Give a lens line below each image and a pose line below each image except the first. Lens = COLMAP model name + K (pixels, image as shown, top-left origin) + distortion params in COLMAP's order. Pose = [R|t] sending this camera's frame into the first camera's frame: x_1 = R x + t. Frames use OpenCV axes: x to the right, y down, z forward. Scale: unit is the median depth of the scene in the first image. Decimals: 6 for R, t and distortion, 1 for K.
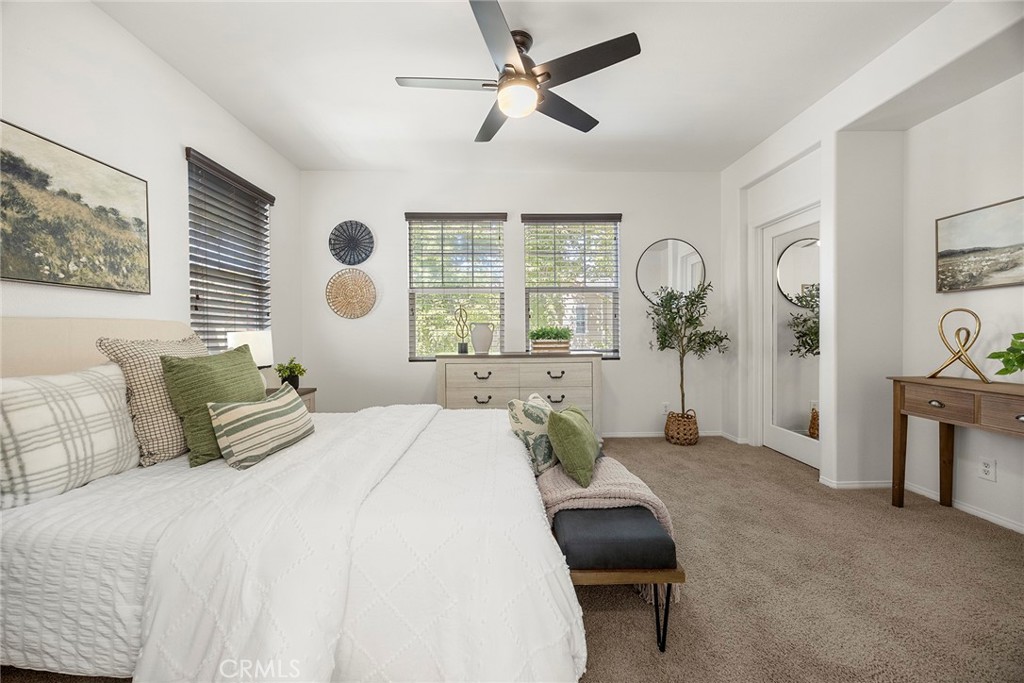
lens RADIAL K [[395.9, 0, 506.6], [0, 395.9, 342.3], [0, 0, 1]] dist [0.002201, -0.000203]
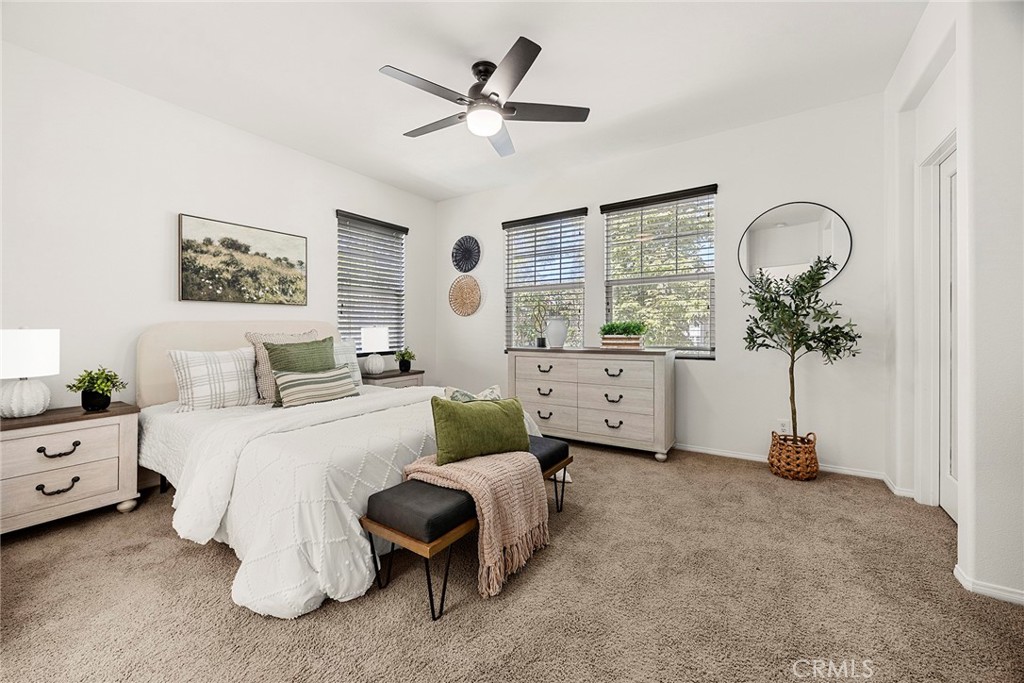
lens RADIAL K [[395.9, 0, 499.7], [0, 395.9, 330.9], [0, 0, 1]] dist [0.002201, -0.000203]
pose [[0.816353, 0.004494, -0.577536, 0.445449], [-0.010900, 0.999912, -0.007627, -0.006836], [0.577450, 0.012521, 0.816330, 0.073996]]
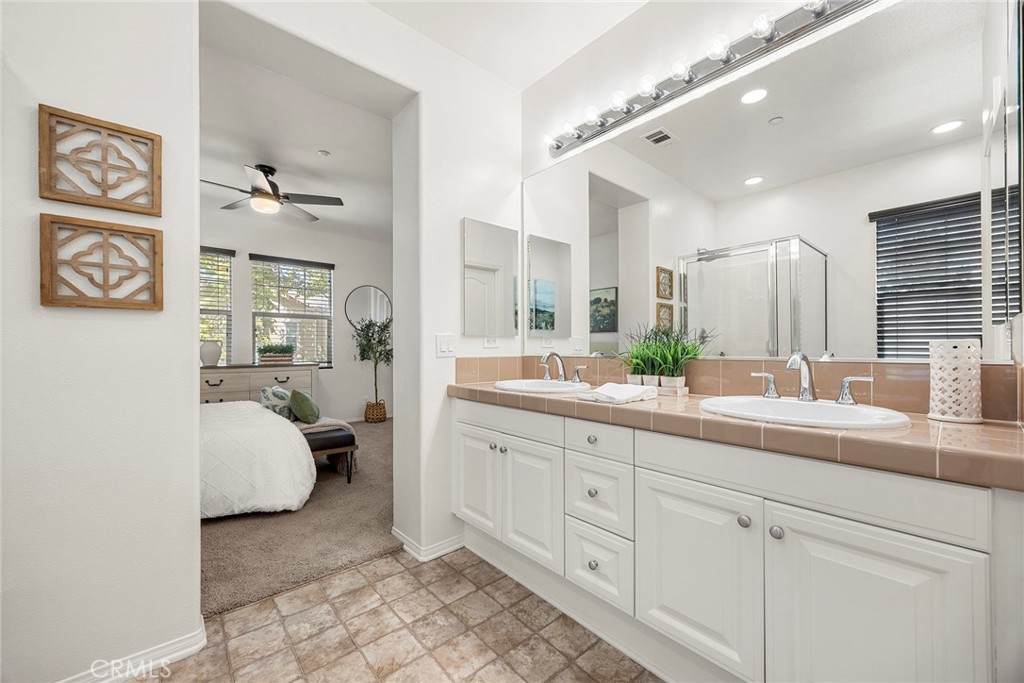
lens RADIAL K [[395.9, 0, 514.3], [0, 395.9, 346.2], [0, 0, 1]] dist [0.002201, -0.000203]
pose [[0.762012, 0.012714, 0.647438, -0.147543], [0.009280, 0.999490, -0.030550, 0.016320], [-0.647496, 0.029287, 0.761505, -0.540331]]
